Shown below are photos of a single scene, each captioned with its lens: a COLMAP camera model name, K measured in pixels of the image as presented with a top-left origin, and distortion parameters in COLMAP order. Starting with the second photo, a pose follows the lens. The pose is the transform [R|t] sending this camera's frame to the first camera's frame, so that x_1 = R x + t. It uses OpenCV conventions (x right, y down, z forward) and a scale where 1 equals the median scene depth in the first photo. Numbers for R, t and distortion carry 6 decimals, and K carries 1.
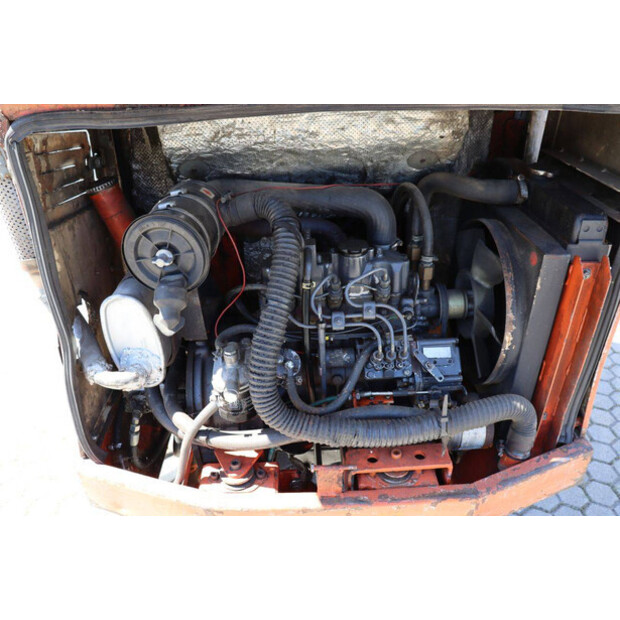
lens RADIAL K [[479.6, 0, 310.0], [0, 479.6, 310.0], [0, 0, 1]] dist [-0.097260, 0.003966]
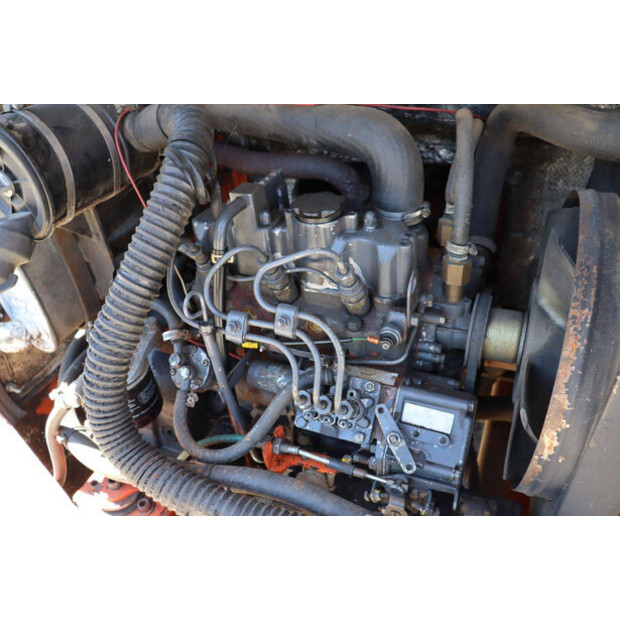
lens RADIAL K [[479.6, 0, 310.0], [0, 479.6, 310.0], [0, 0, 1]] dist [-0.097260, 0.003966]
pose [[0.916402, 0.214007, -0.338244, 0.304009], [-0.180006, 0.975133, 0.129279, -0.081154], [0.357499, -0.057585, 0.932136, 0.443608]]
